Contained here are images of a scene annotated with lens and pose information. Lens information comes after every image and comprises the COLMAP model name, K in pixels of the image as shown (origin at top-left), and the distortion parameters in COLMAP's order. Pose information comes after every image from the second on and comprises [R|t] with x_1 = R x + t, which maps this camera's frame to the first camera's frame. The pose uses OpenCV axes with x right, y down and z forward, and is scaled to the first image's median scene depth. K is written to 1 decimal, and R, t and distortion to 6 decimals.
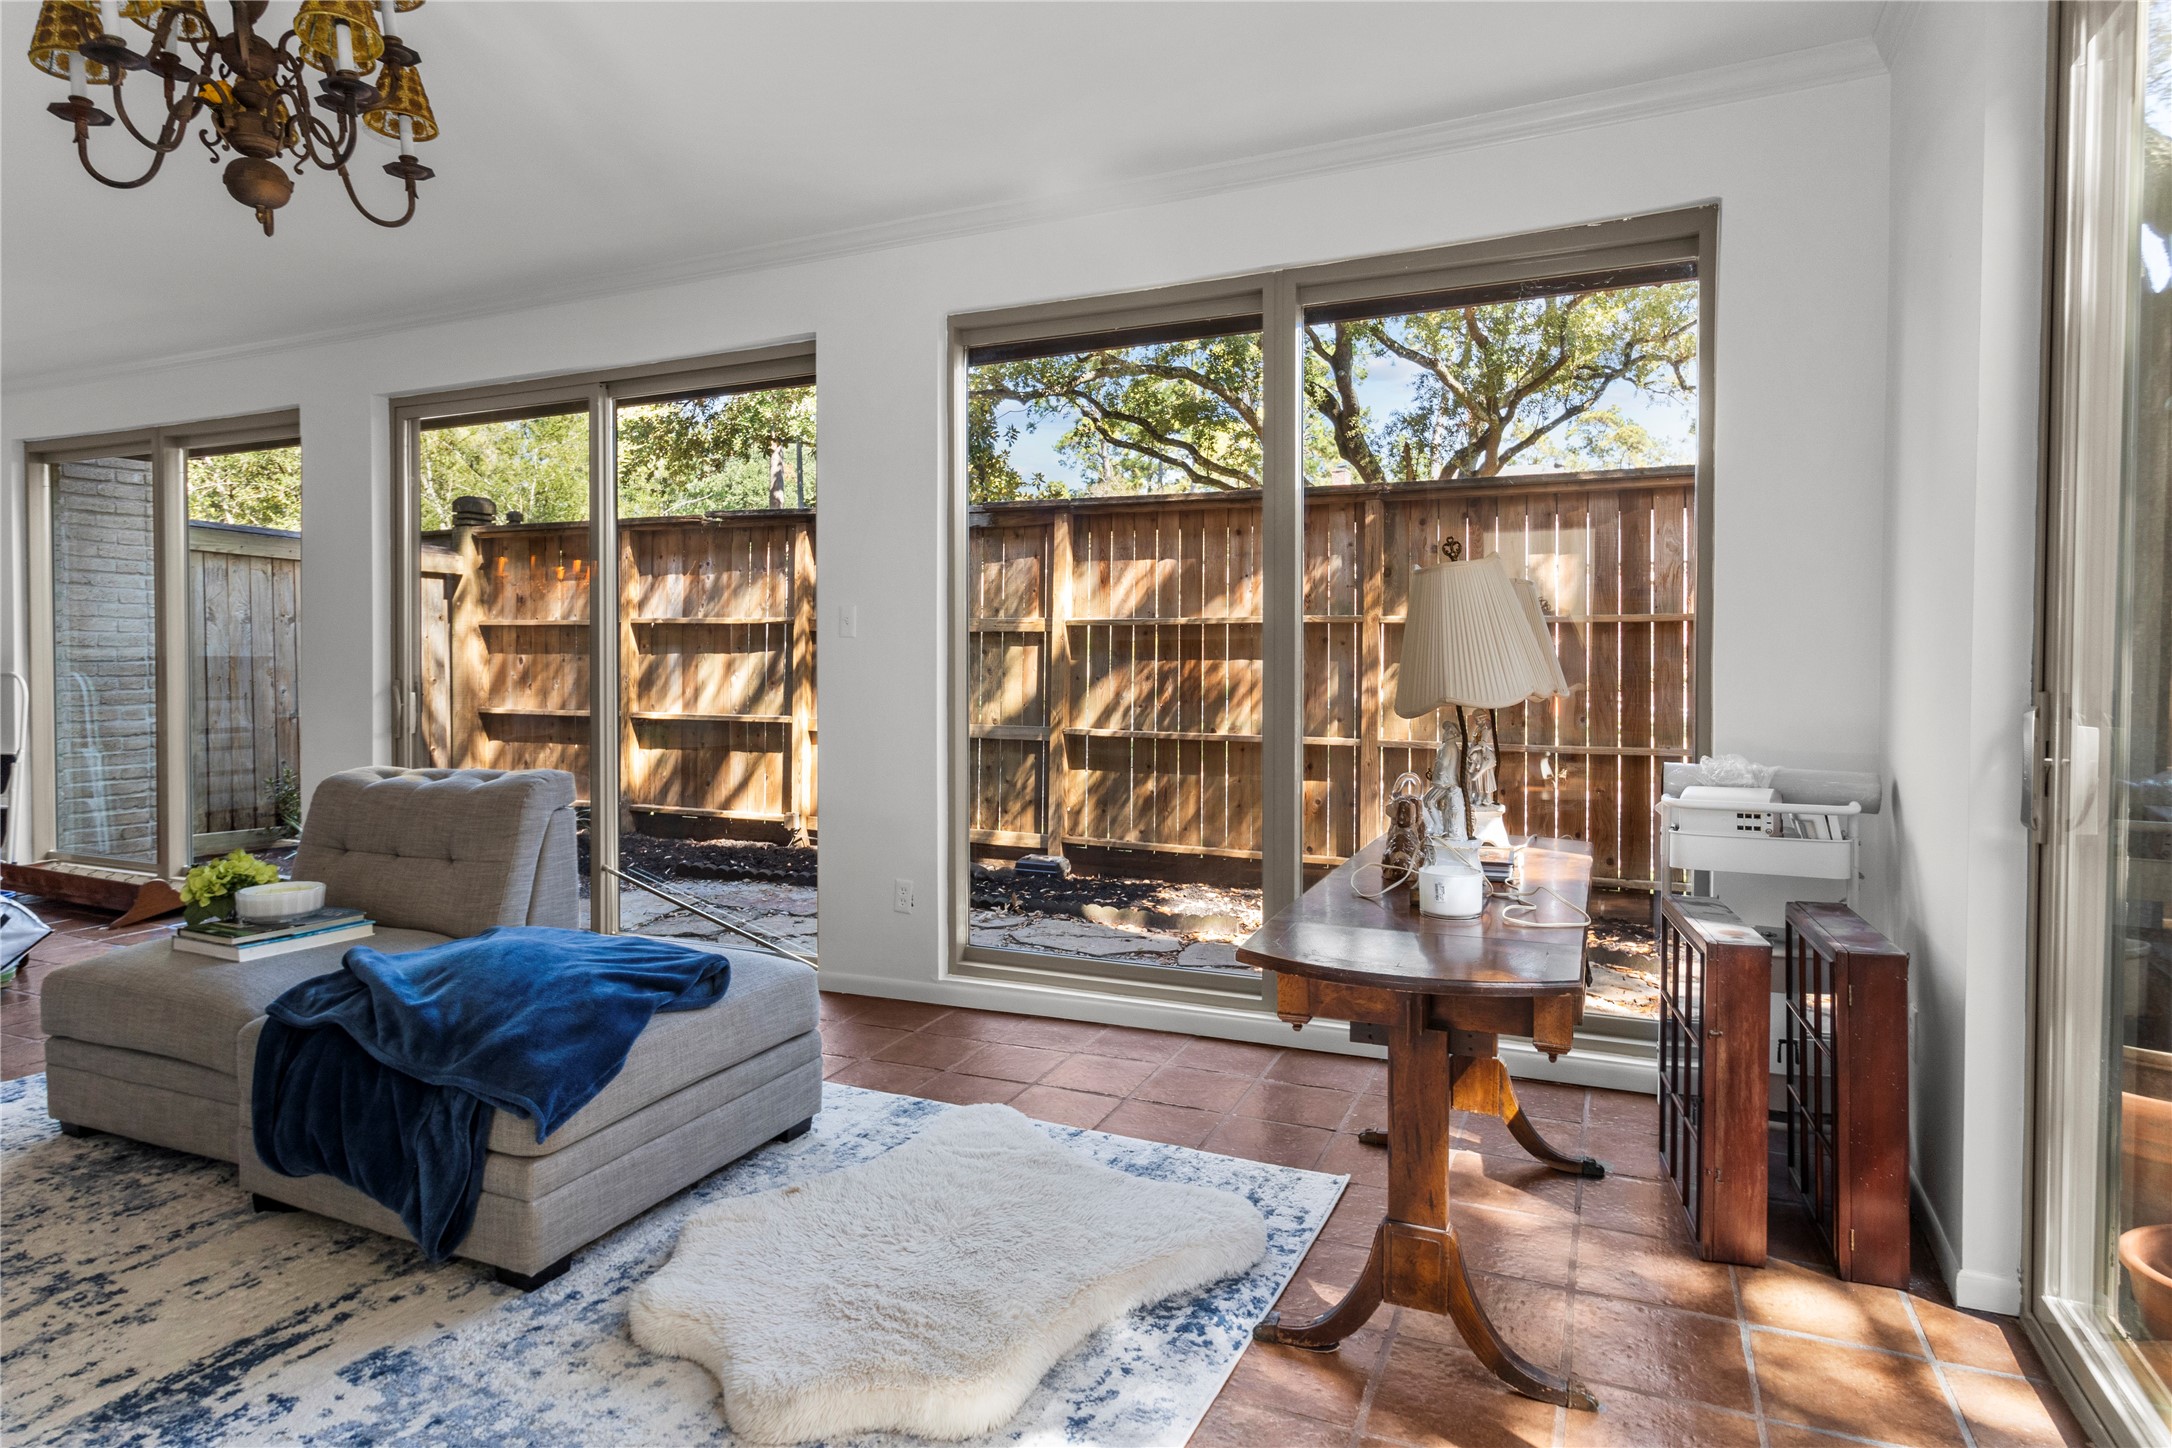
lens RADIAL K [[1189.0, 0, 1090.6], [0, 1189.0, 707.5], [0, 0, 1]] dist [0.003968, 0.000886]
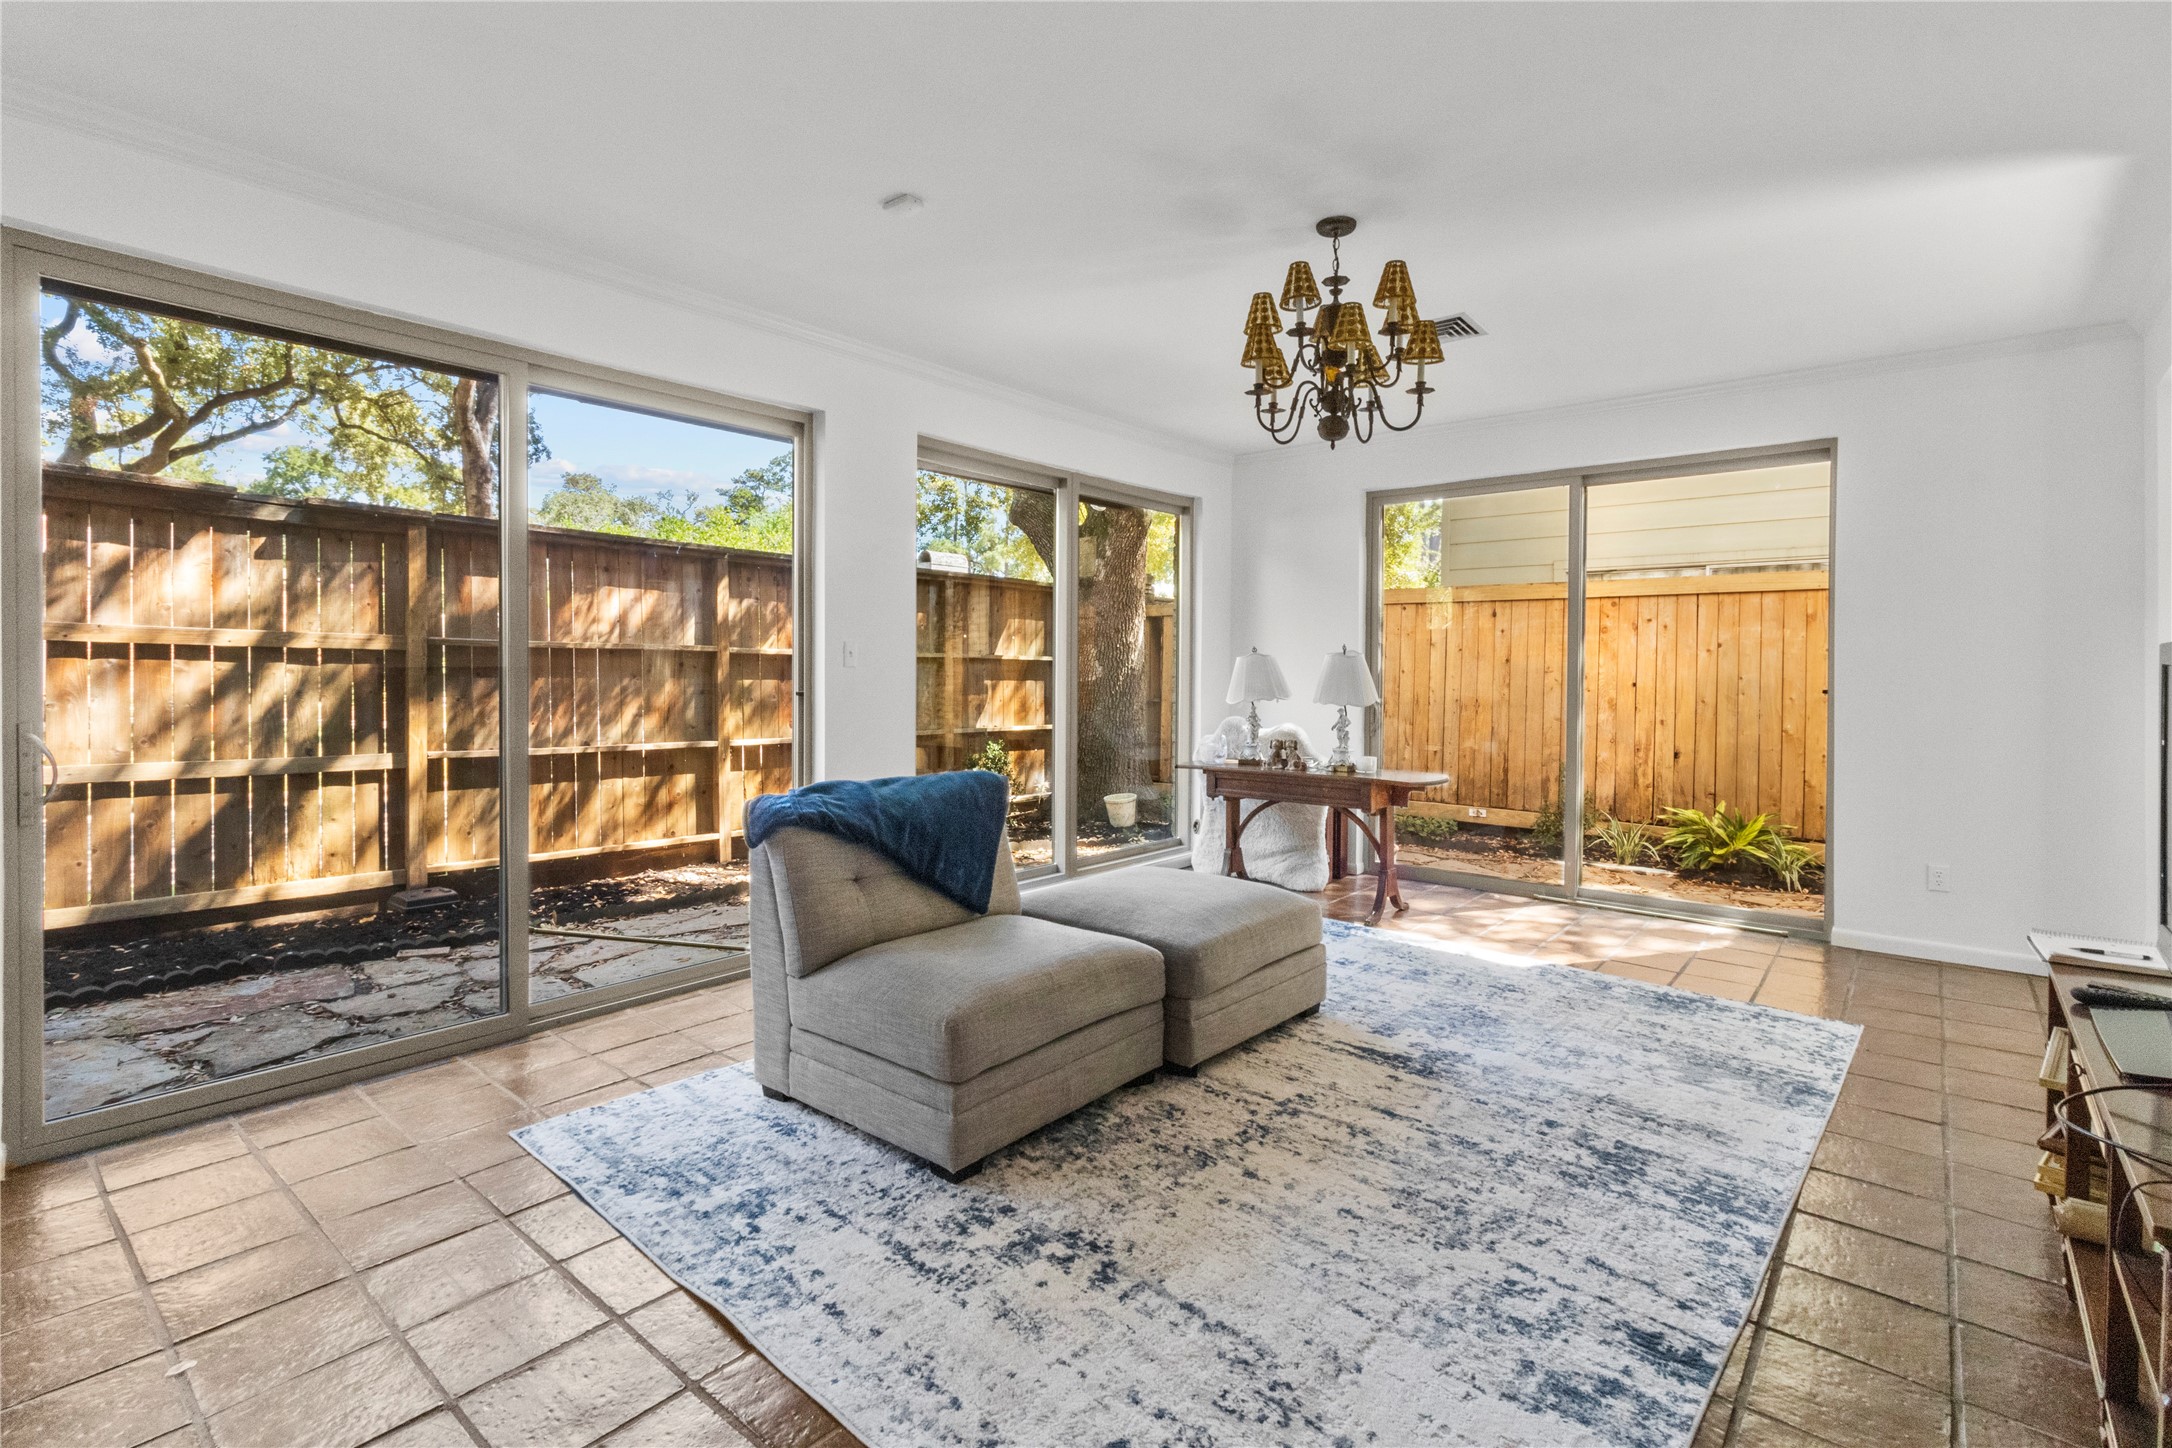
lens RADIAL K [[1012.1, 0, 1089.2], [0, 1012.1, 706.7], [0, 0, 1]] dist [-0.000435, 0.001123]
pose [[0.275506, -0.026513, 0.960934, -2.152273], [0.035770, 0.999210, 0.017314, -0.045918], [-0.960634, 0.029603, 0.276237, 0.893031]]
